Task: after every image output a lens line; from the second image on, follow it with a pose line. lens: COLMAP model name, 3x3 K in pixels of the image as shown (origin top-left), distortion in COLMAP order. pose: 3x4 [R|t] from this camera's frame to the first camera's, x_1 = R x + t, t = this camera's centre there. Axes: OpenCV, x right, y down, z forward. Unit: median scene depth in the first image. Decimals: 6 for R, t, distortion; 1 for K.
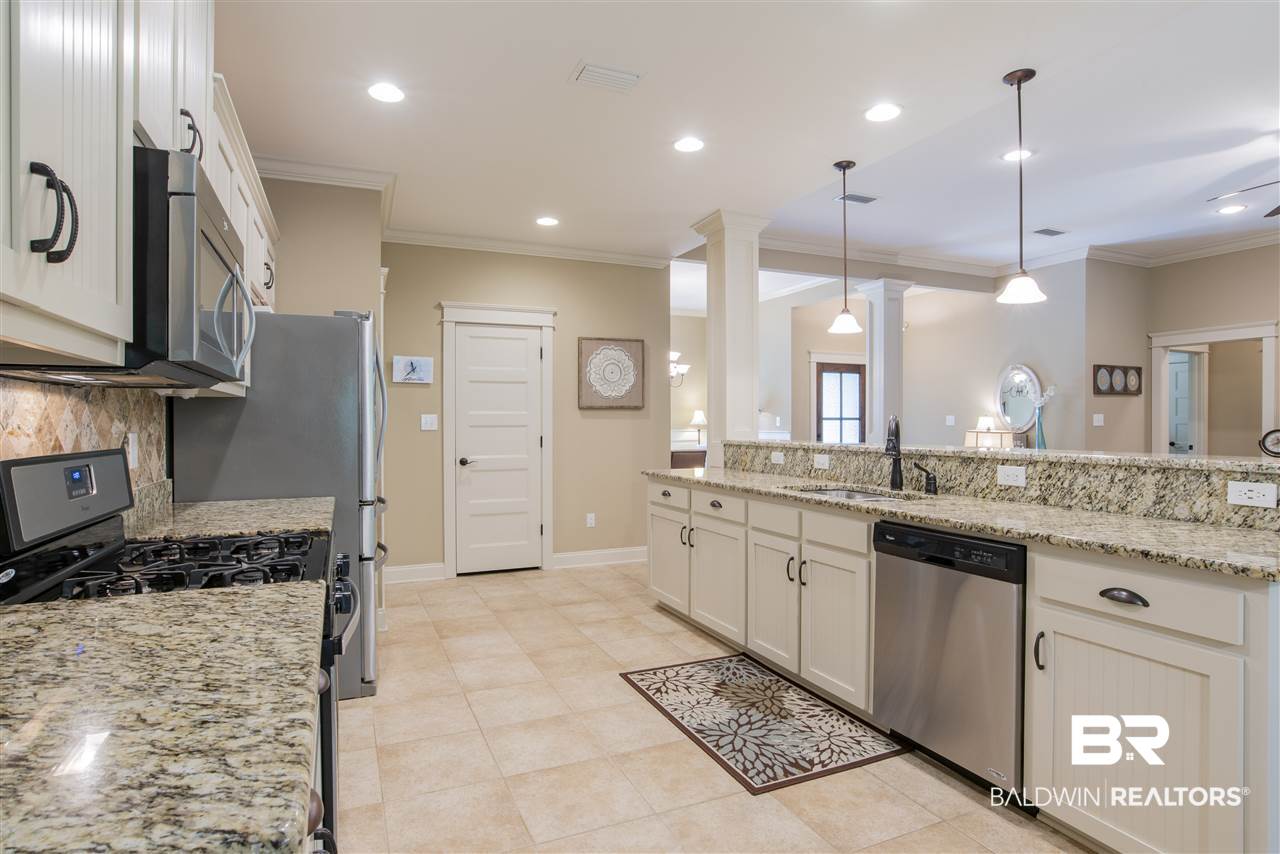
lens RADIAL K [[680.3, 0, 638.0], [0, 680.3, 436.1], [0, 0, 1]] dist [-0.020982, 0.001200]
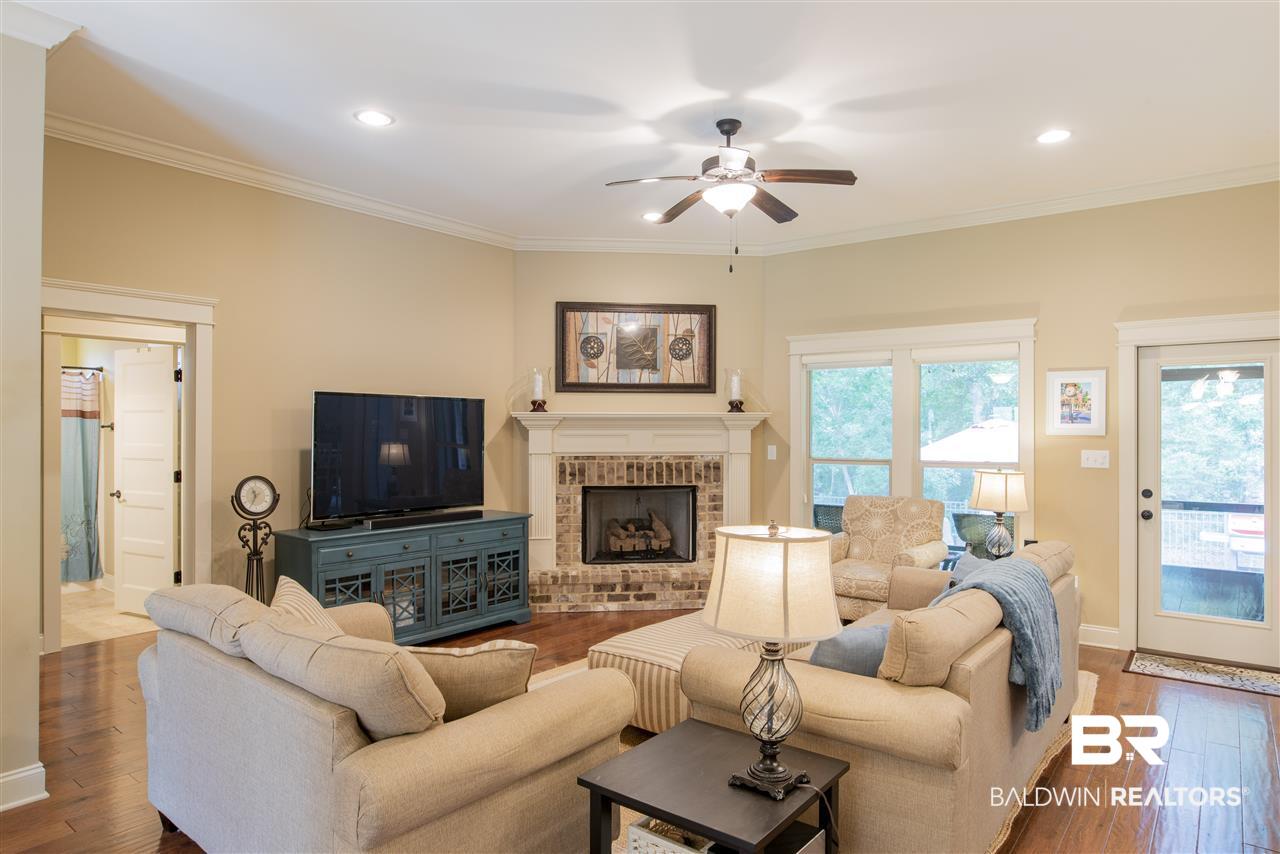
lens RADIAL K [[769.5, 0, 640.0], [0, 769.5, 427.0], [0, 0, 1]] dist [-0.052641, 0.039696]
pose [[-0.469270, 0.003297, 0.883049, 0.344541], [0.016998, 0.999841, 0.005300, -0.120921], [-0.882891, 0.017498, -0.469252, 2.291811]]
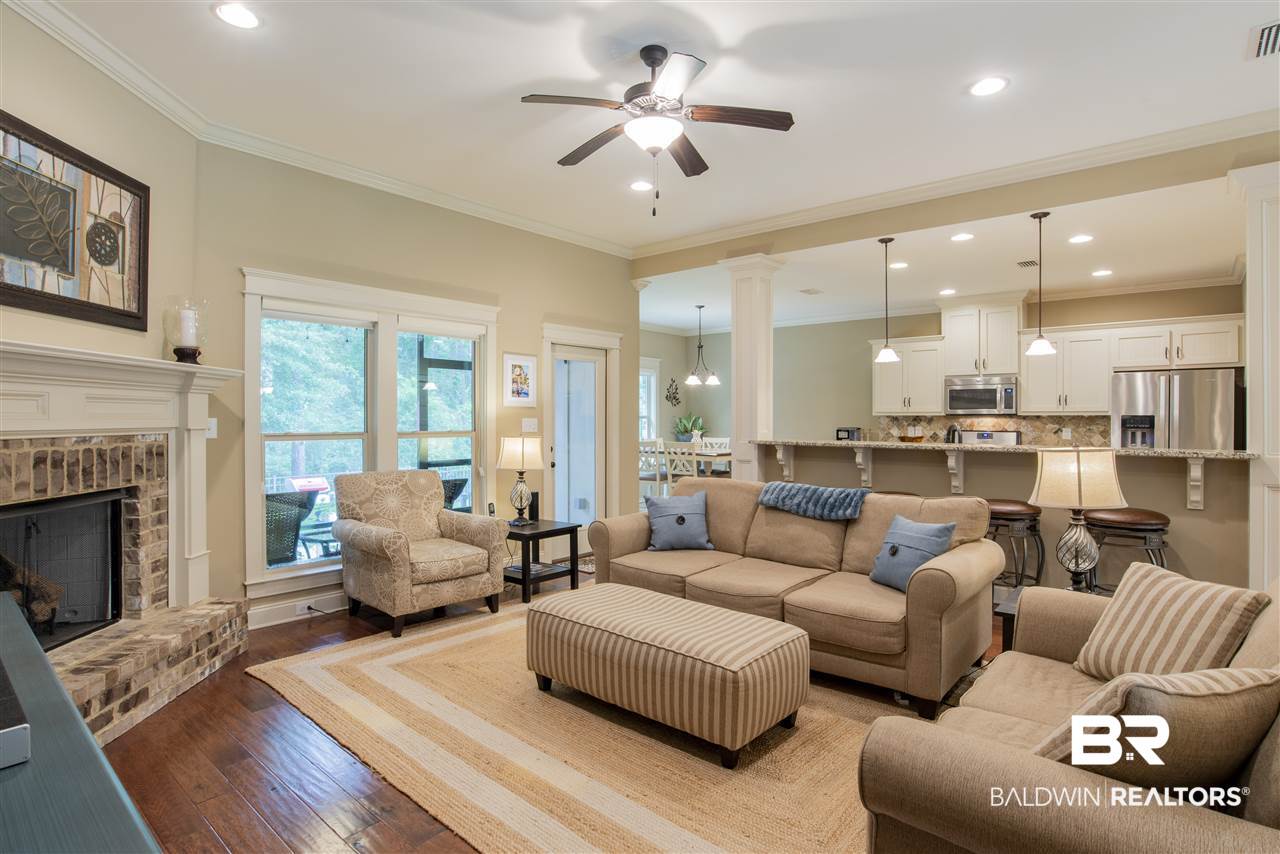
lens RADIAL K [[647.6, 0, 653.7], [0, 647.6, 420.3], [0, 0, 1]] dist [-0.054461, 0.026866]
pose [[-0.900044, 0.001009, -0.435797, 2.022268], [-0.009392, 0.999720, 0.021713, -0.076758], [0.435697, 0.023636, -0.899783, 2.456233]]
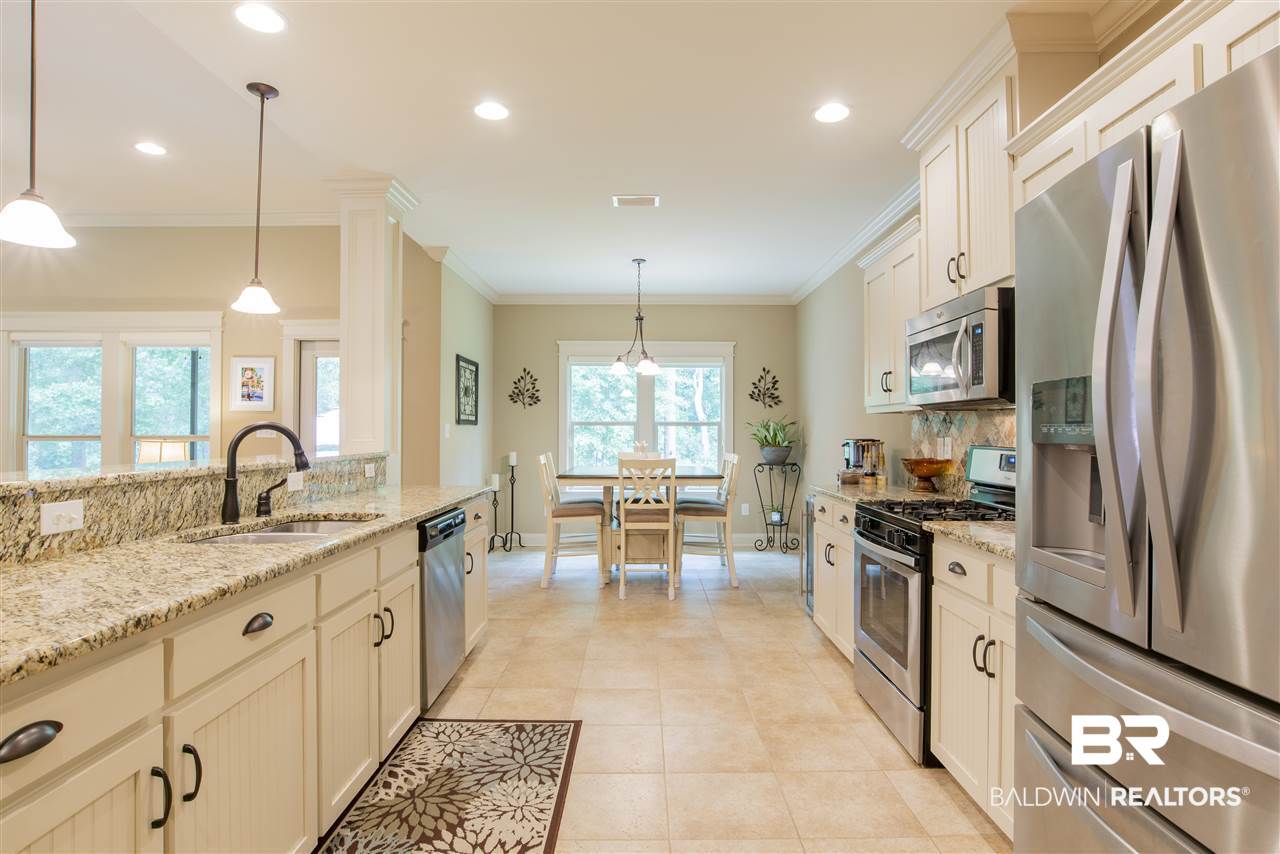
lens RADIAL K [[664.5, 0, 644.0], [0, 664.5, 423.8], [0, 0, 1]] dist [-0.026536, 0.001170]
pose [[-0.913403, 0.005320, 0.407023, -0.382798], [0.008869, 0.999937, 0.006835, -0.035464], [-0.406961, 0.009853, -0.913392, 1.774314]]
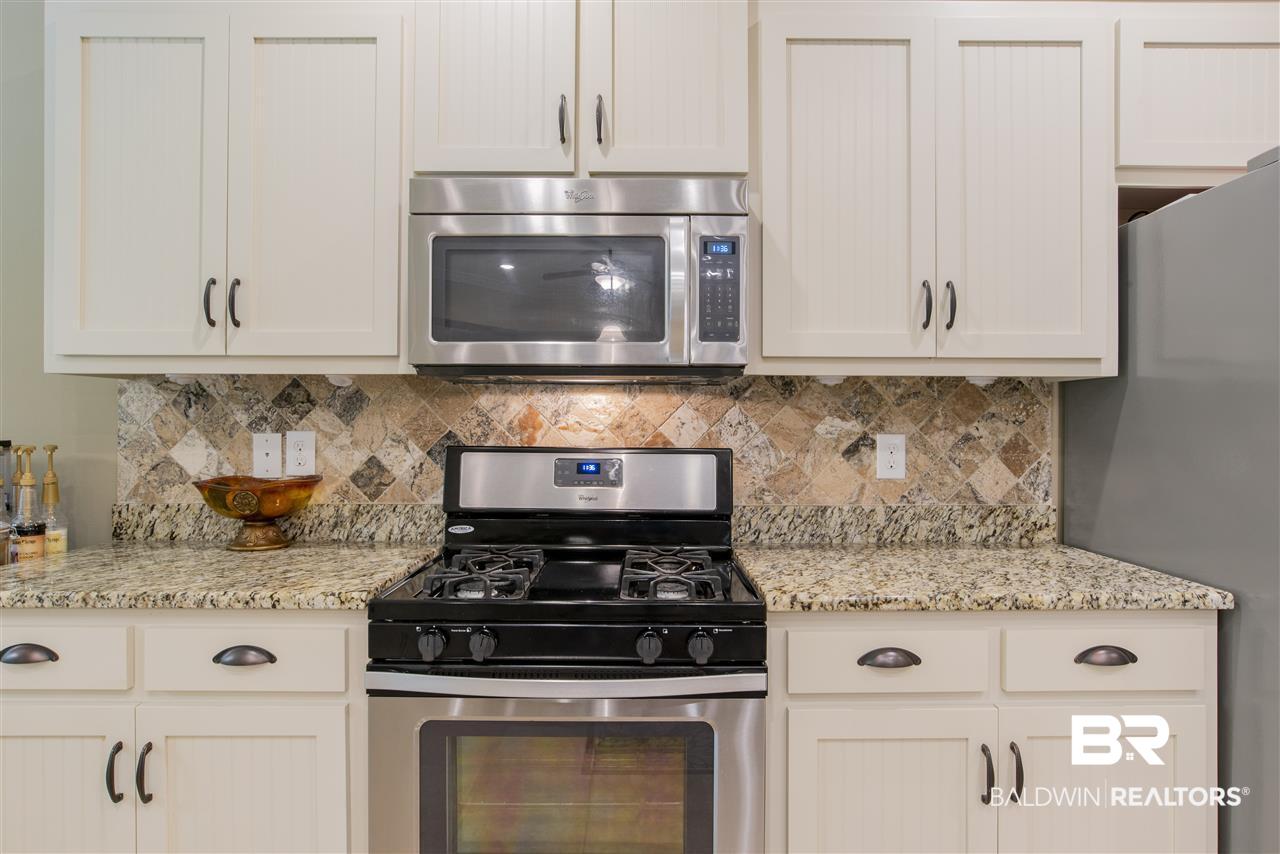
lens RADIAL K [[769.5, 0, 640.0], [0, 769.5, 427.0], [0, 0, 1]] dist [-0.052641, 0.039696]
pose [[-0.405649, 0.009809, -0.913976, 0.169451], [-0.021021, 0.999578, 0.020058, -0.020775], [0.913787, 0.027349, -0.405271, 0.927070]]
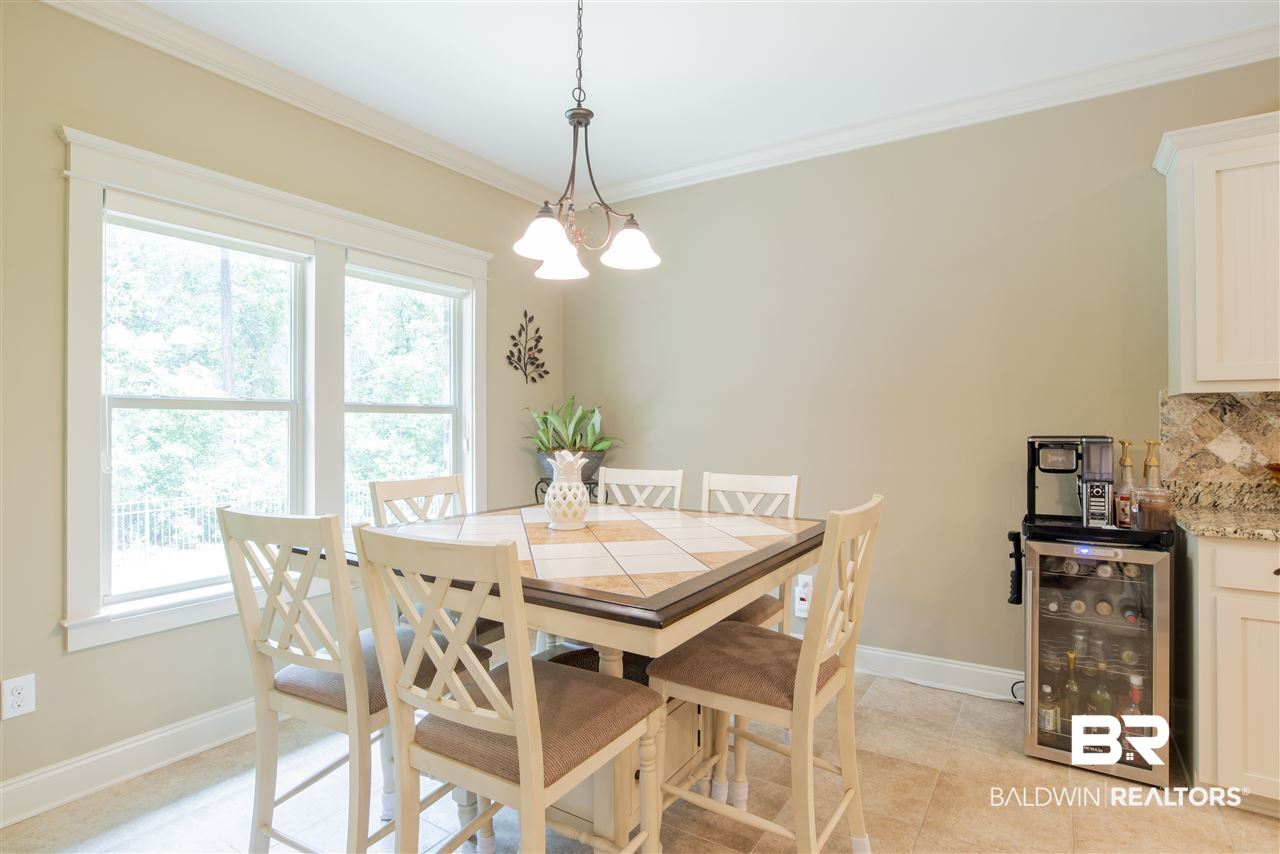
lens RADIAL K [[647.6, 0, 653.7], [0, 647.6, 420.3], [0, 0, 1]] dist [-0.054461, 0.026866]
pose [[-0.834600, 0.000631, -0.550857, 0.847052], [-0.007841, 0.999884, 0.013026, -0.012380], [0.550801, 0.015190, -0.834498, 0.496022]]
